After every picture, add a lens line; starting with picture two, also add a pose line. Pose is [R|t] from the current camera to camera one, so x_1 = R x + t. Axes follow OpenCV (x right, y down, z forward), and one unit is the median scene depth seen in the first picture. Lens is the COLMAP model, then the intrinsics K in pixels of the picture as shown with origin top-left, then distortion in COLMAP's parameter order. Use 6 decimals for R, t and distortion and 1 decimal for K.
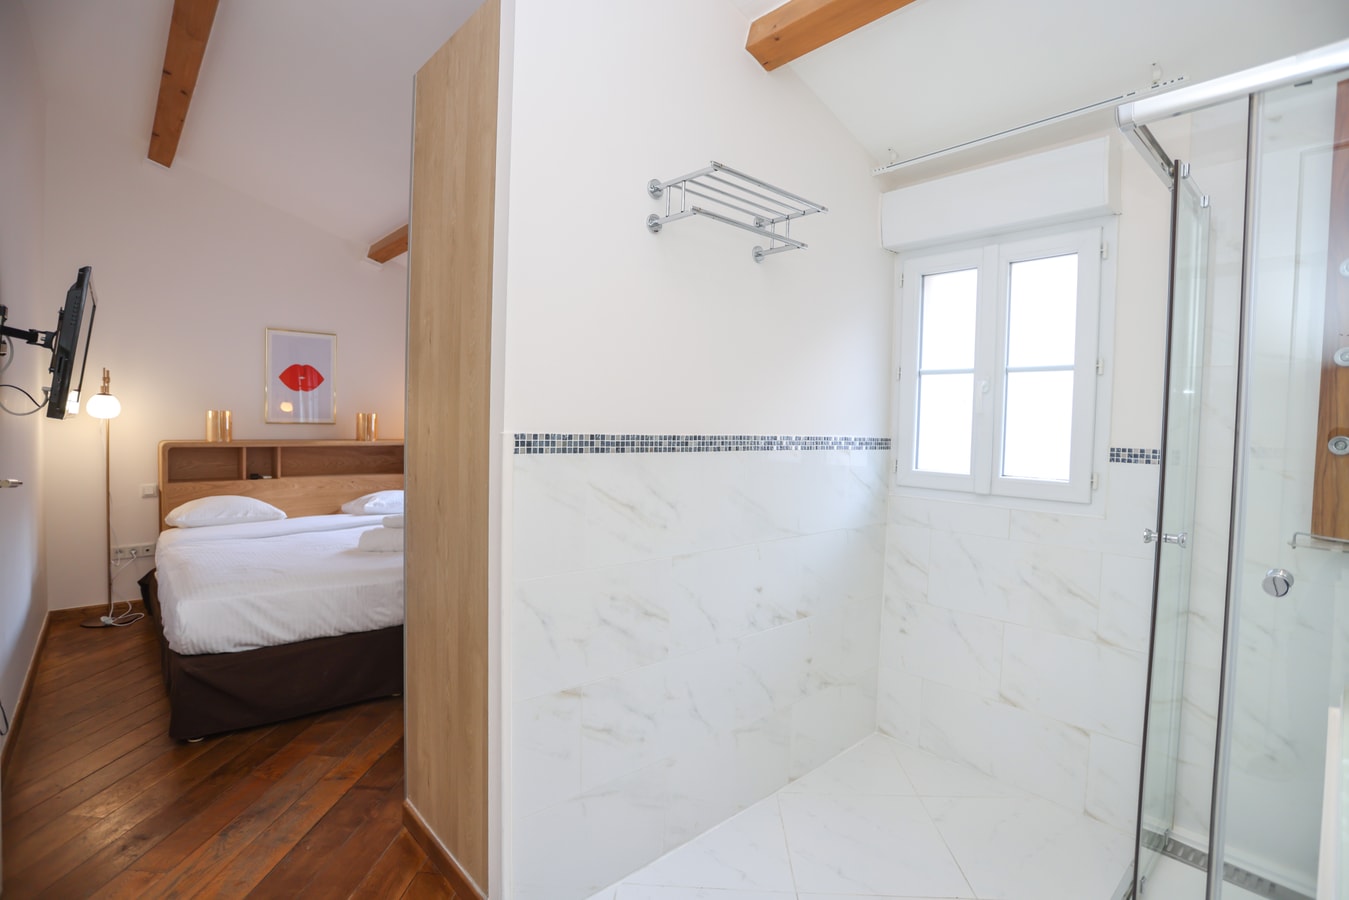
lens RADIAL K [[633.5, 0, 674.5], [0, 633.5, 450.0], [0, 0, 1]] dist [0.001344, 0.000451]
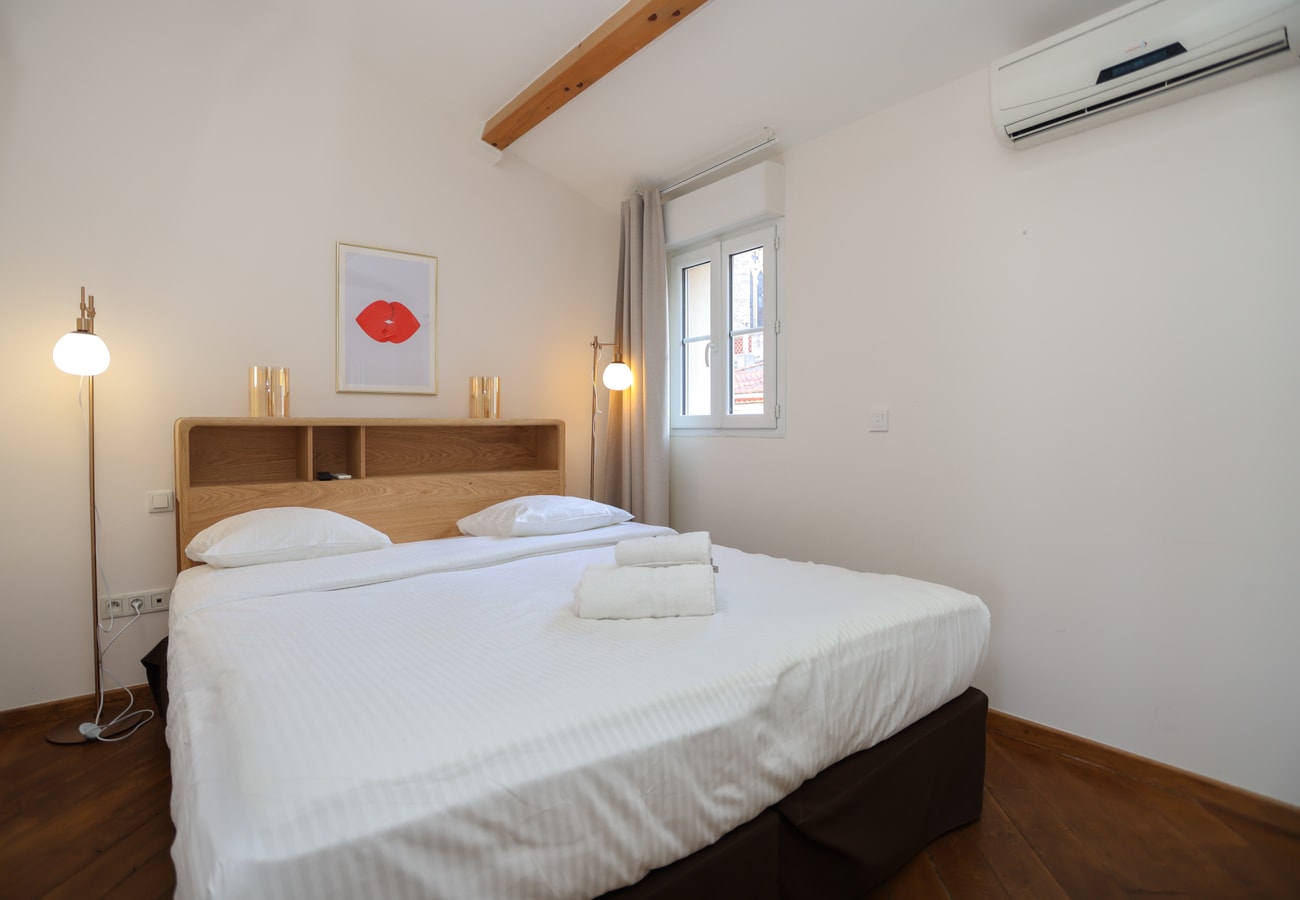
lens RADIAL K [[671.3, 0, 650.0], [0, 671.3, 450.0], [0, 0, 1]] dist [0.002254, -0.000417]
pose [[0.997106, -0.022404, -0.072641, -0.322758], [0.021113, 0.999606, -0.018495, 0.037734], [0.073027, 0.016907, 0.997187, 0.403724]]
